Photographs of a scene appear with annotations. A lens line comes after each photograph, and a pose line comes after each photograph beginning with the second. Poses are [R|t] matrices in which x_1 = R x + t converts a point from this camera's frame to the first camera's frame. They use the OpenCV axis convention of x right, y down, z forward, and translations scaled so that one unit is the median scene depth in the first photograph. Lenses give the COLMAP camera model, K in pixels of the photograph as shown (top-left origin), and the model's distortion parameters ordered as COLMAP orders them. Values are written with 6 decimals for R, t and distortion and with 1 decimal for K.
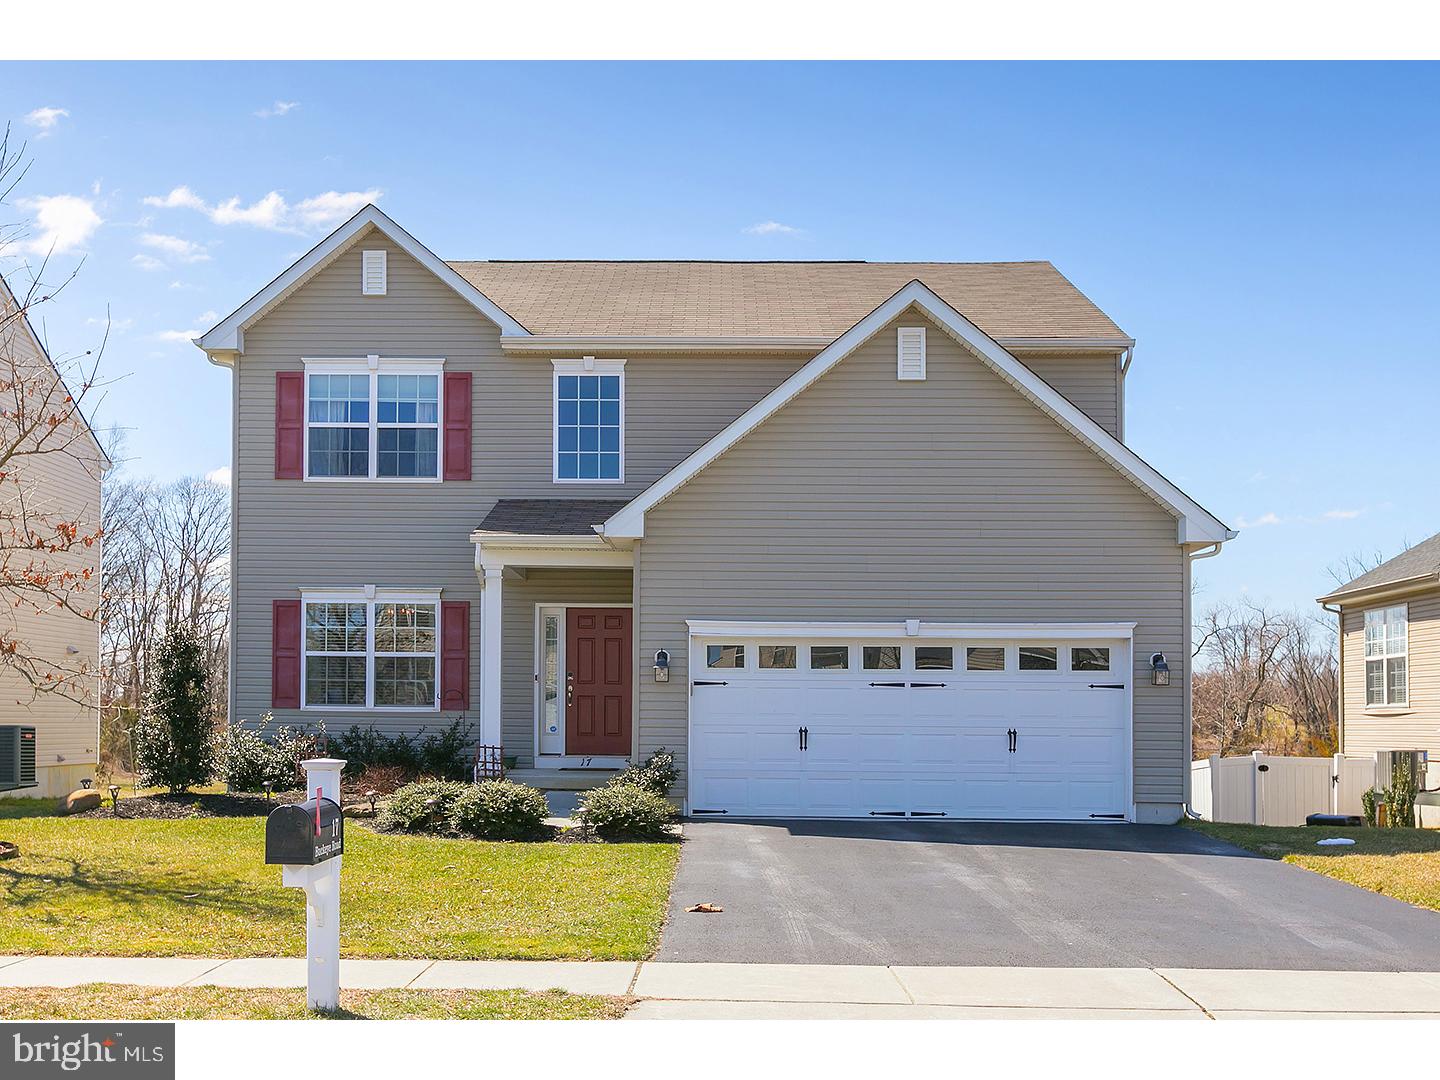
lens RADIAL K [[1335.2, 0, 720.0], [0, 1335.2, 540.0], [0, 0, 1]] dist [-0.008671, 0.010787]
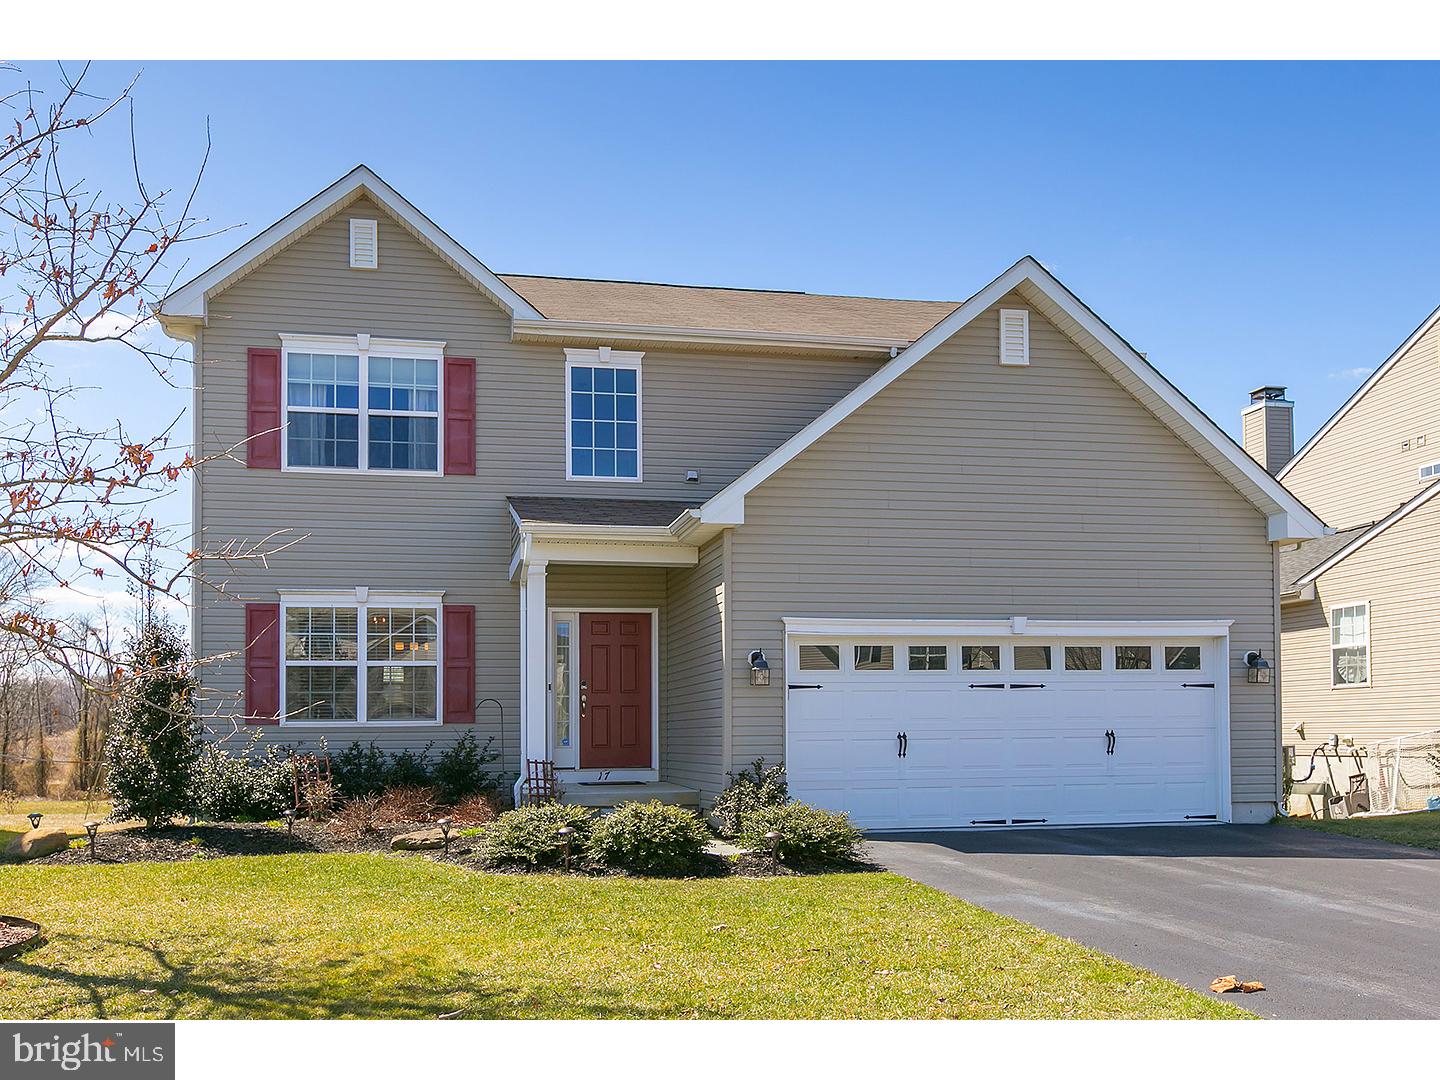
lens RADIAL K [[1095.3, 0, 720.1], [0, 1095.3, 599.4], [0, 0, 1]] dist [0.002587, 0.000117]
pose [[0.979411, 0.005546, 0.201801, -0.176254], [-0.007999, 0.999904, 0.011346, 0.032090], [-0.201718, -0.012727, 0.979361, 0.225101]]
